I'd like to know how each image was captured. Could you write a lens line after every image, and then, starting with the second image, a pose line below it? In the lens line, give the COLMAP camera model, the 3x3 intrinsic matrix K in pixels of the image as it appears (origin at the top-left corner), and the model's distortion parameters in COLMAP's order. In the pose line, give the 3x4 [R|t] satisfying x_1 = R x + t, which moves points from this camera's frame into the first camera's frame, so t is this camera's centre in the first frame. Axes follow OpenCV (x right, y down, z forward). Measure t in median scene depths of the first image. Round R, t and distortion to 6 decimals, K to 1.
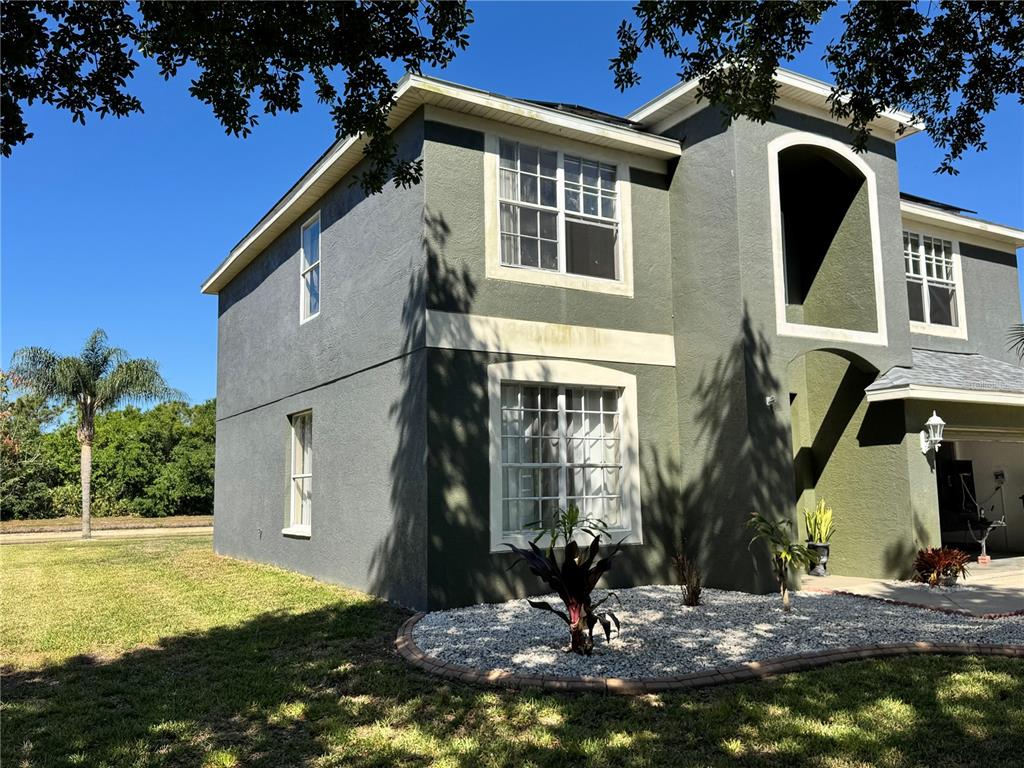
lens RADIAL K [[846.3, 0, 511.1], [0, 846.3, 381.9], [0, 0, 1]] dist [-0.011879, -0.002941]
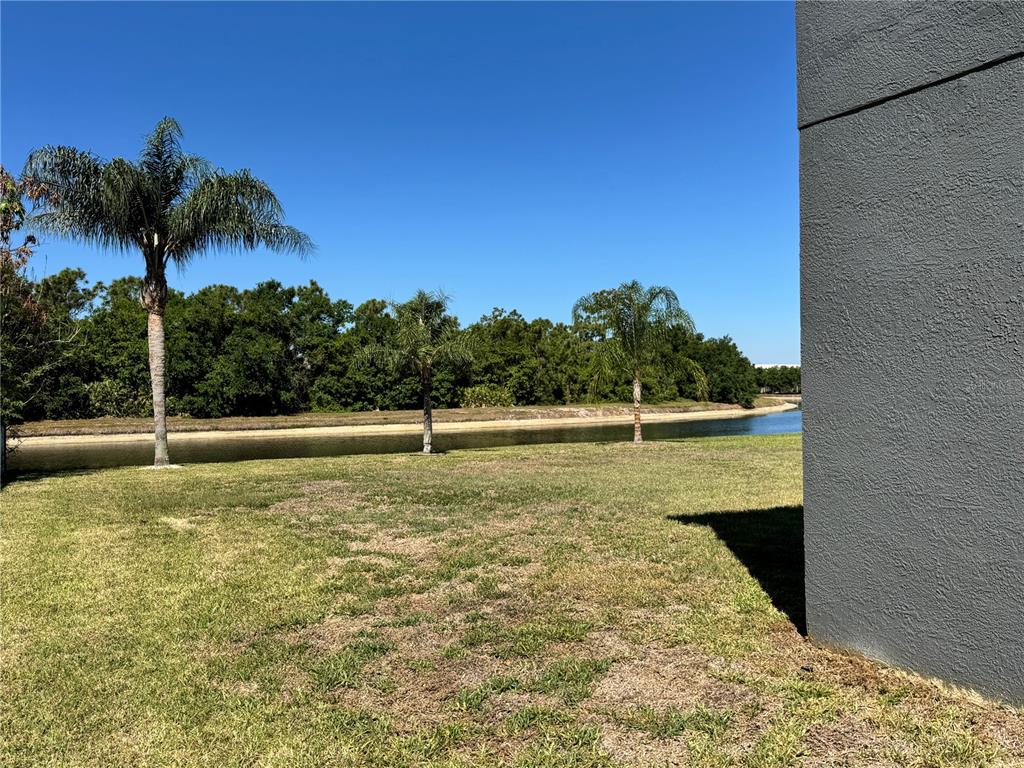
lens RADIAL K [[846.3, 0, 513.5], [0, 846.3, 388.7], [0, 0, 1]] dist [-0.011879, -0.002941]
pose [[0.999692, 0.011531, -0.021966, -0.091640], [-0.008690, 0.992079, 0.125312, 0.019968], [0.023237, -0.125083, 0.991874, 0.156035]]
